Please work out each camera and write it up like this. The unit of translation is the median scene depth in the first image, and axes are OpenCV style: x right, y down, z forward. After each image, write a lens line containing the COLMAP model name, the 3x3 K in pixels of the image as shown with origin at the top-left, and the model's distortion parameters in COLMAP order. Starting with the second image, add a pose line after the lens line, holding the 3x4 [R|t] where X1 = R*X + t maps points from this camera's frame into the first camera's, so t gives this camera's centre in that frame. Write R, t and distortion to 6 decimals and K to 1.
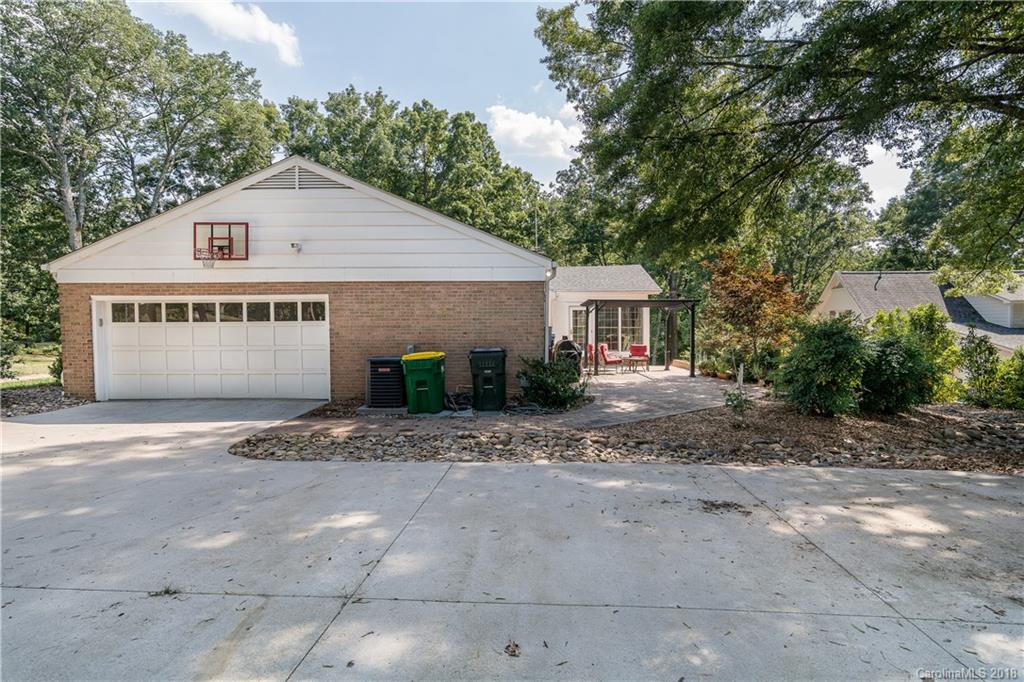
lens RADIAL K [[499.3, 0, 509.0], [0, 499.3, 340.0], [0, 0, 1]] dist [-0.000812, 0.000620]
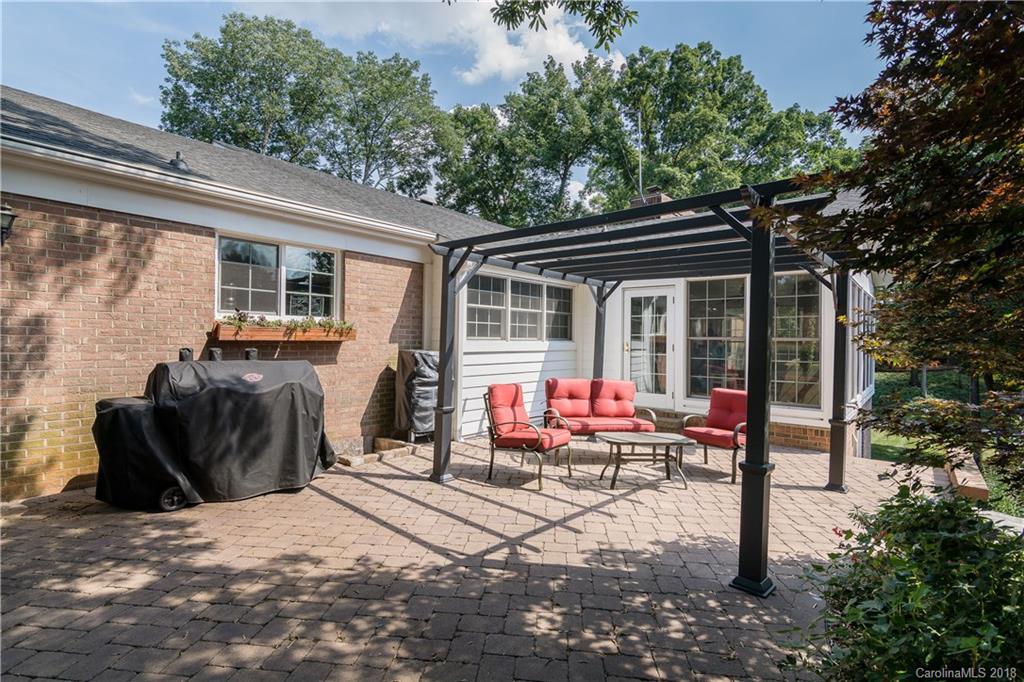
lens RADIAL K [[486.9, 0, 508.3], [0, 486.9, 337.9], [0, 0, 1]] dist [0.000678, 0.000706]
pose [[0.786365, 0.013221, -0.617621, 0.141933], [-0.036124, 0.999044, -0.024607, -0.005077], [0.616705, 0.041660, 0.786091, 0.302464]]
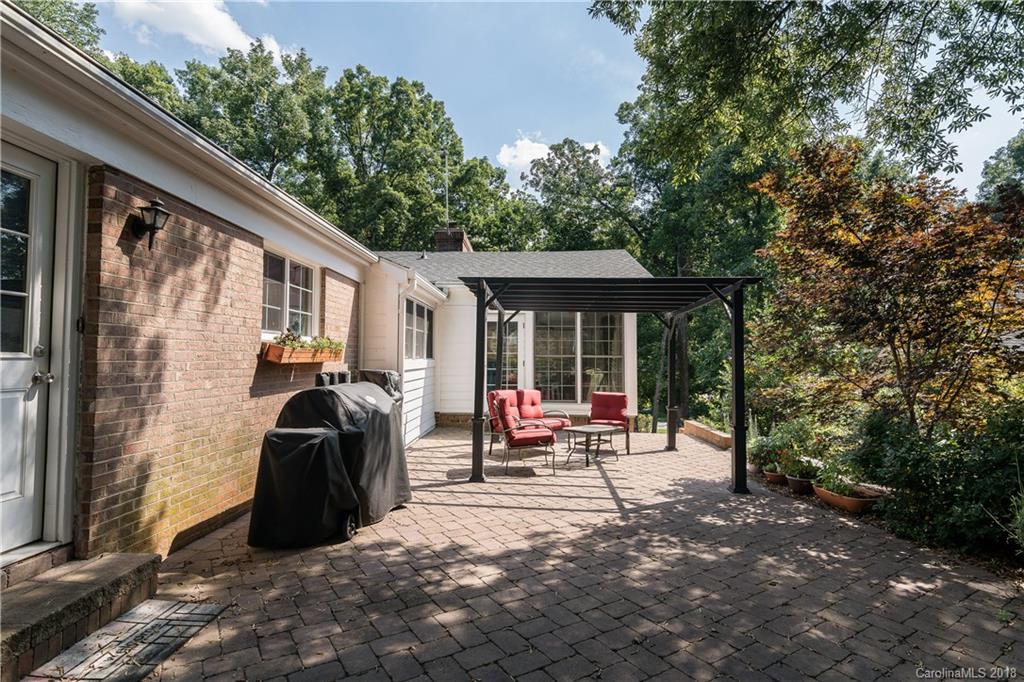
lens RADIAL K [[499.3, 0, 509.0], [0, 499.3, 340.0], [0, 0, 1]] dist [-0.000812, 0.000620]
pose [[0.999815, 0.011985, -0.015021, 0.082971], [-0.012947, 0.997758, -0.065661, -0.003778], [0.014200, 0.065844, 0.997729, 0.256080]]
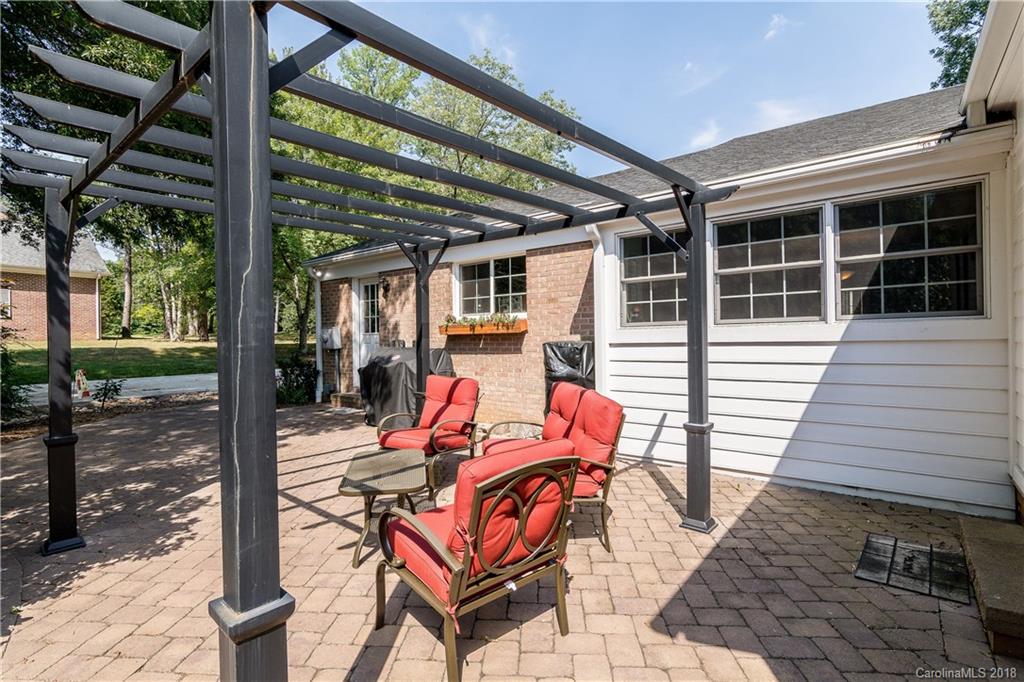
lens RADIAL K [[499.3, 0, 509.0], [0, 499.3, 340.0], [0, 0, 1]] dist [-0.000812, 0.000620]
pose [[-0.596853, 0.027964, -0.801863, 0.147319], [0.003323, 0.999470, 0.032382, -0.008261], [0.802344, 0.016663, -0.596630, 0.447440]]
